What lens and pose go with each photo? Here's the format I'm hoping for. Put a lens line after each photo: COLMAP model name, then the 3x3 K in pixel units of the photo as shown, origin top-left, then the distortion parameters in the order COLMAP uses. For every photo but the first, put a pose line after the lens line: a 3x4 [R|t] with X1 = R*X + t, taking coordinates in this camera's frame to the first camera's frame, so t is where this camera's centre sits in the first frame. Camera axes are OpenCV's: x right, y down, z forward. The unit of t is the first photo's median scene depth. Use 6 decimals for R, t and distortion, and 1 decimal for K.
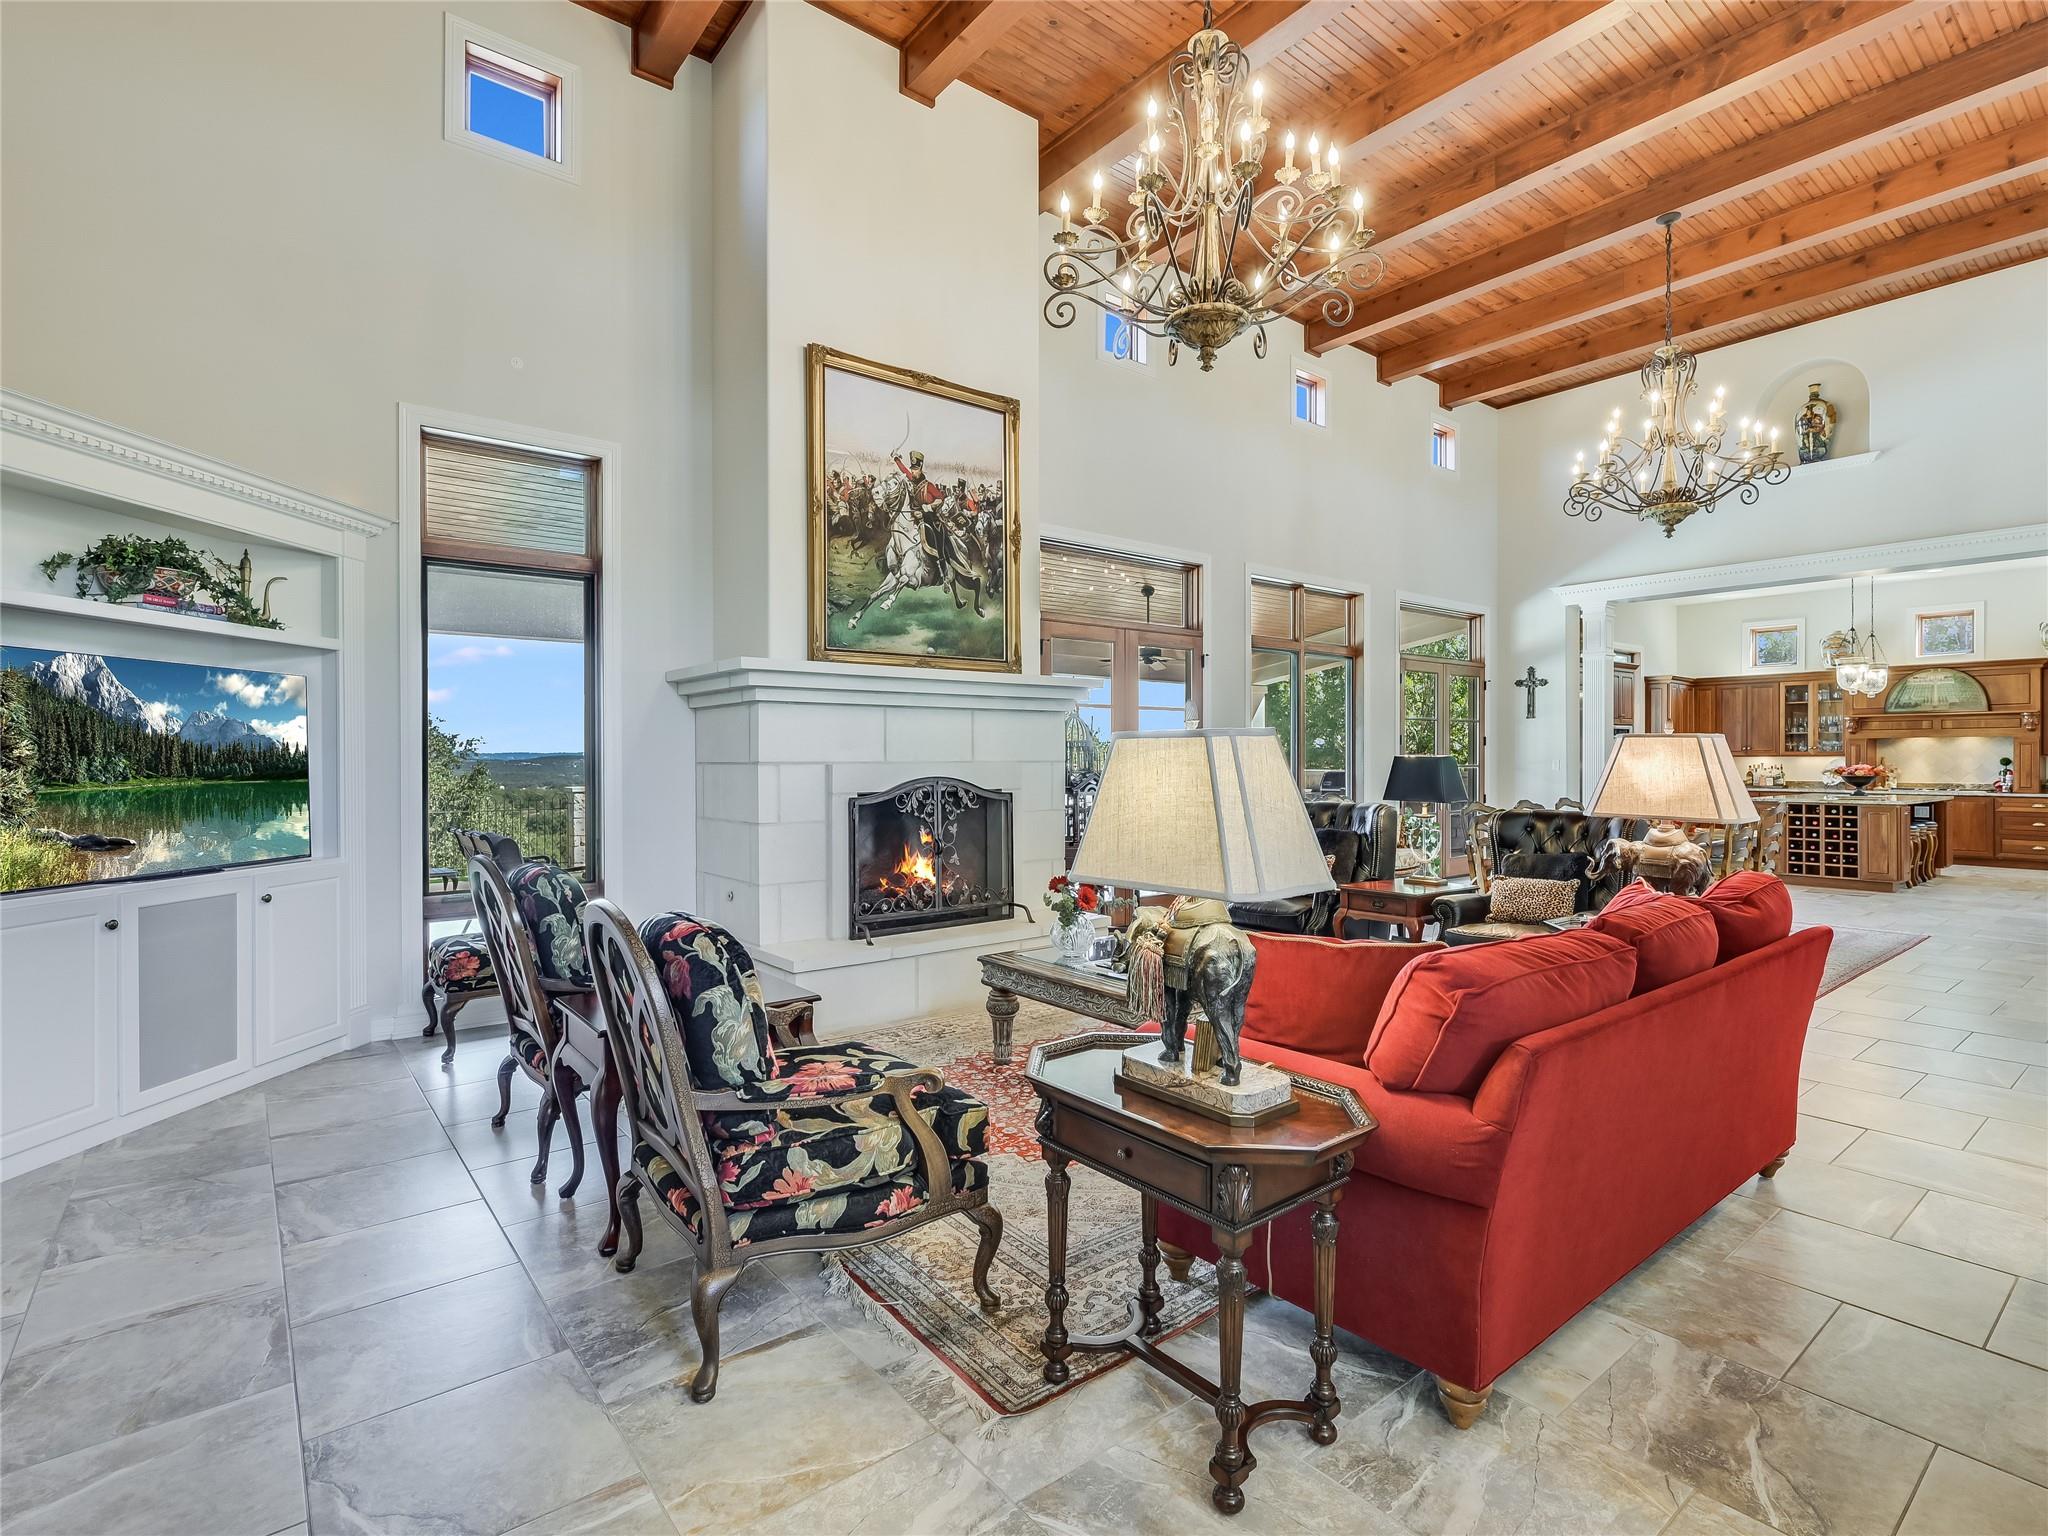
lens RADIAL K [[980.1, 0, 1008.4], [0, 980.1, 760.4], [0, 0, 1]] dist [-0.000255, -0.001483]
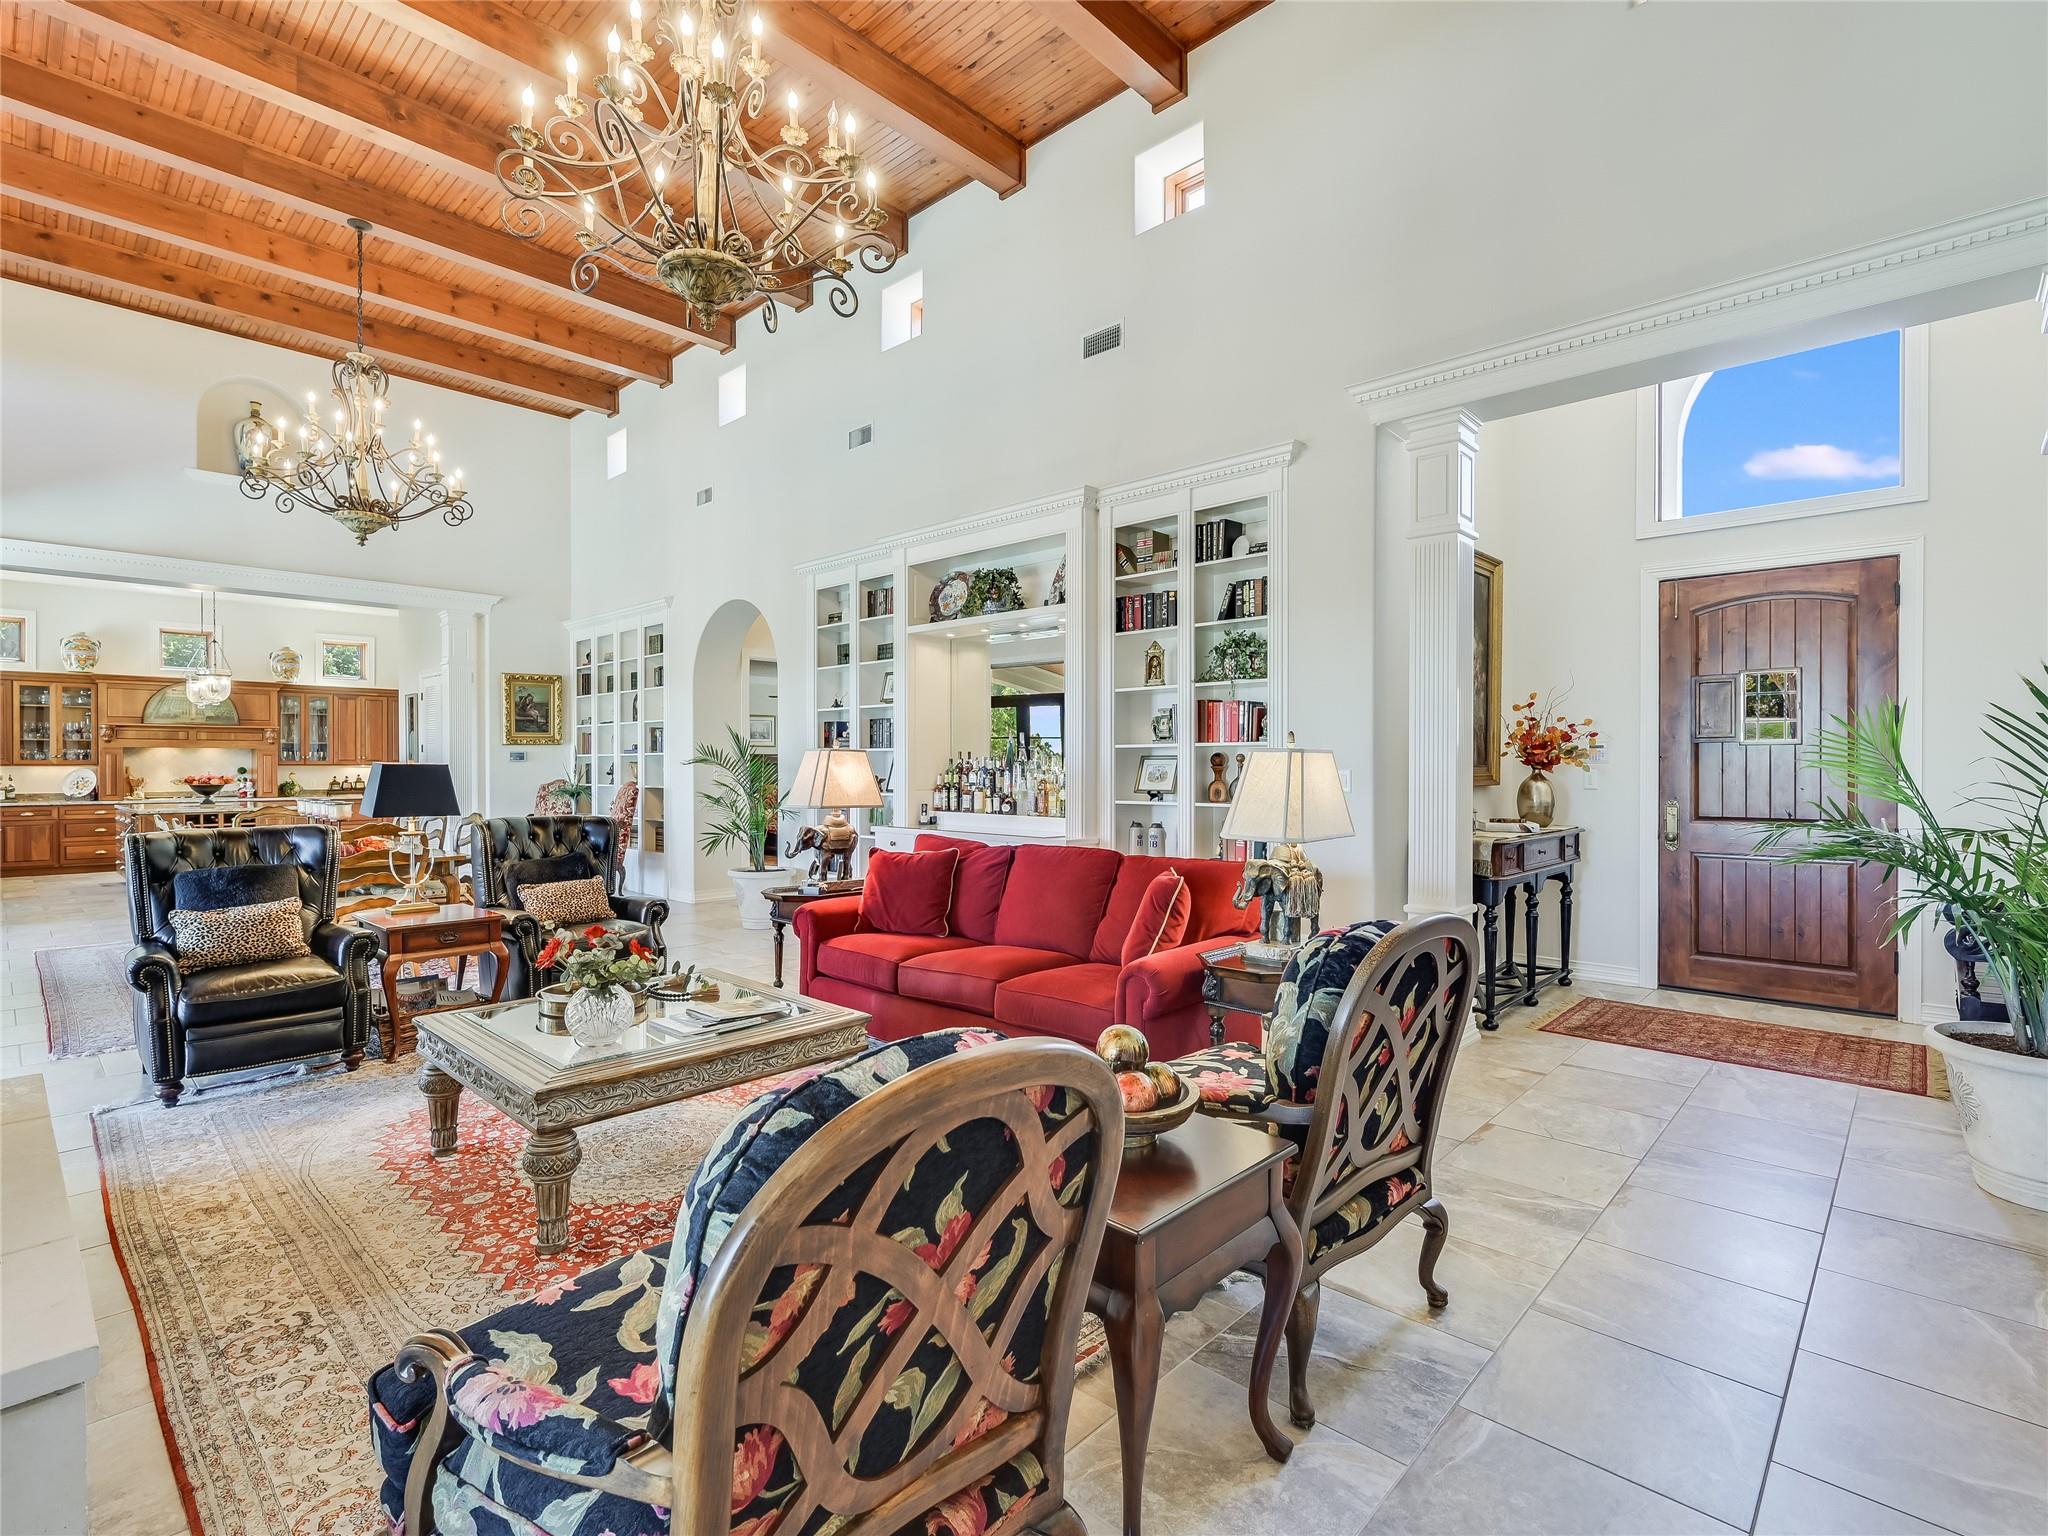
lens RADIAL K [[980.1, 0, 1020.9], [0, 980.1, 764.0], [0, 0, 1]] dist [-0.000255, -0.001483]
pose [[-0.149861, 0.003894, 0.988699, -0.466216], [0.003083, 0.999989, -0.003471, 0.000440], [-0.988702, 0.002528, -0.149871, 0.554274]]
